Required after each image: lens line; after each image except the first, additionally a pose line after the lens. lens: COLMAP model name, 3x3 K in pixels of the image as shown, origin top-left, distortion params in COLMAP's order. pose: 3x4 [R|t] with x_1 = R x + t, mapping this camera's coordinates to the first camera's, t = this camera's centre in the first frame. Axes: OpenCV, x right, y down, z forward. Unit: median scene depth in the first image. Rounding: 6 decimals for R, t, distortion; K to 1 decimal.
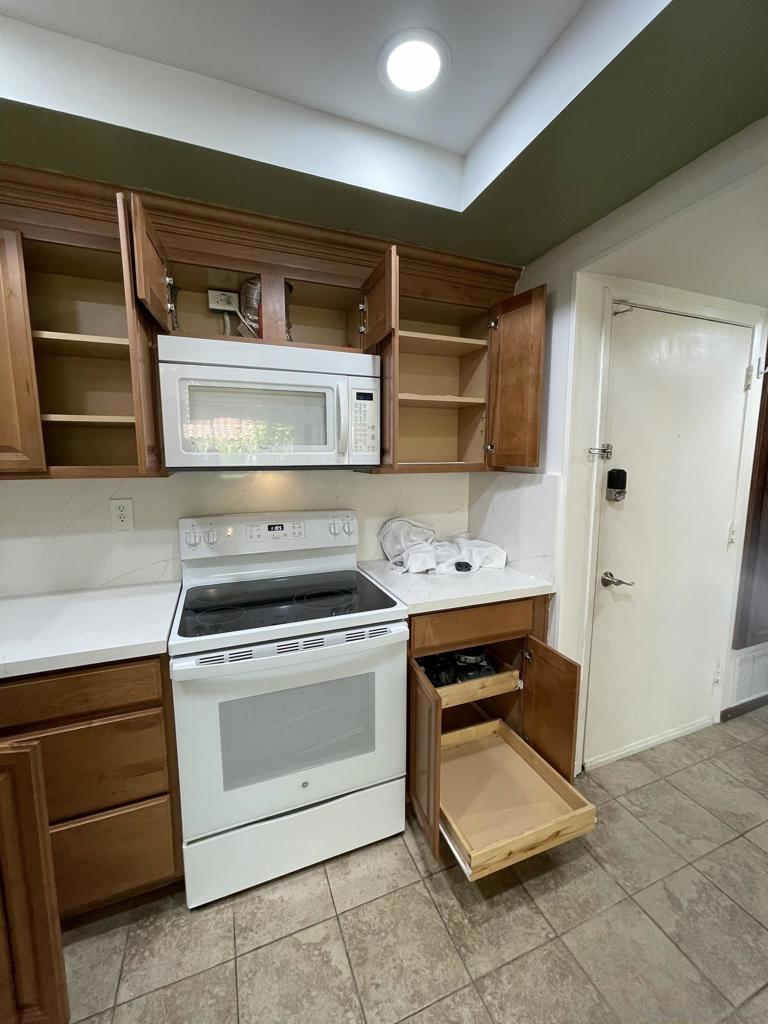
lens RADIAL K [[411.9, 0, 381.5], [0, 411.9, 508.8], [0, 0, 1]] dist [-0.002383, -0.000253]
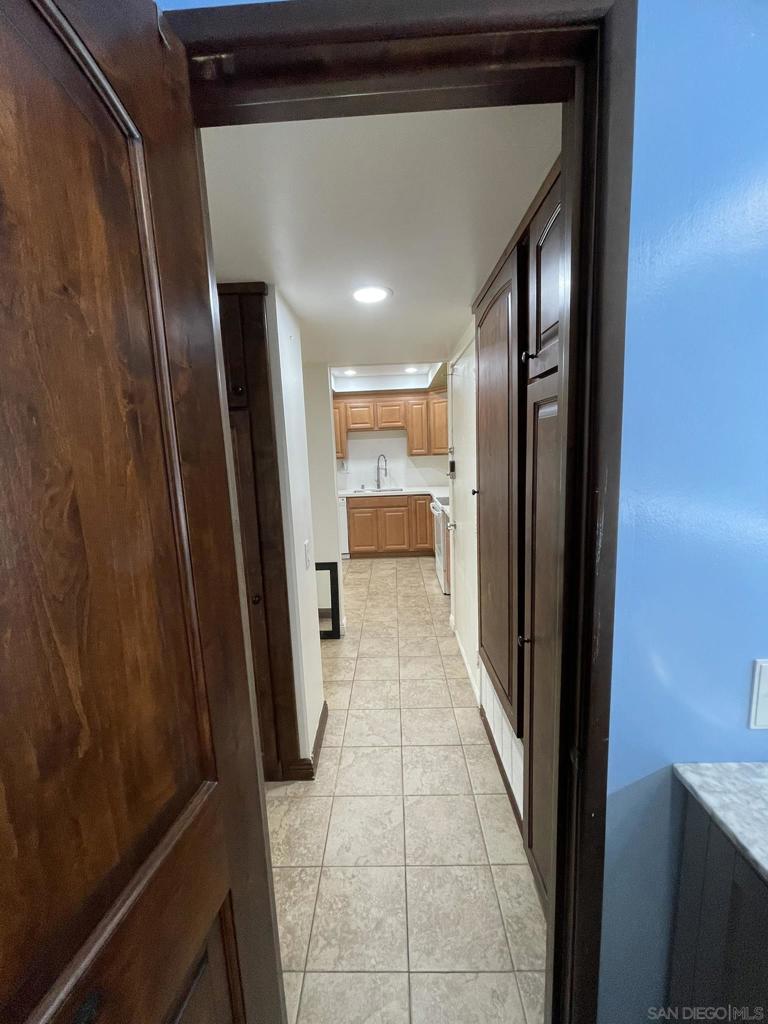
lens RADIAL K [[411.9, 0, 381.5], [0, 411.9, 508.8], [0, 0, 1]] dist [-0.002383, -0.000253]
pose [[-0.394336, 0.151691, -0.906360, 3.094621], [-0.074598, 0.977743, 0.196094, -0.293732], [0.915933, 0.144940, -0.374244, 1.882280]]
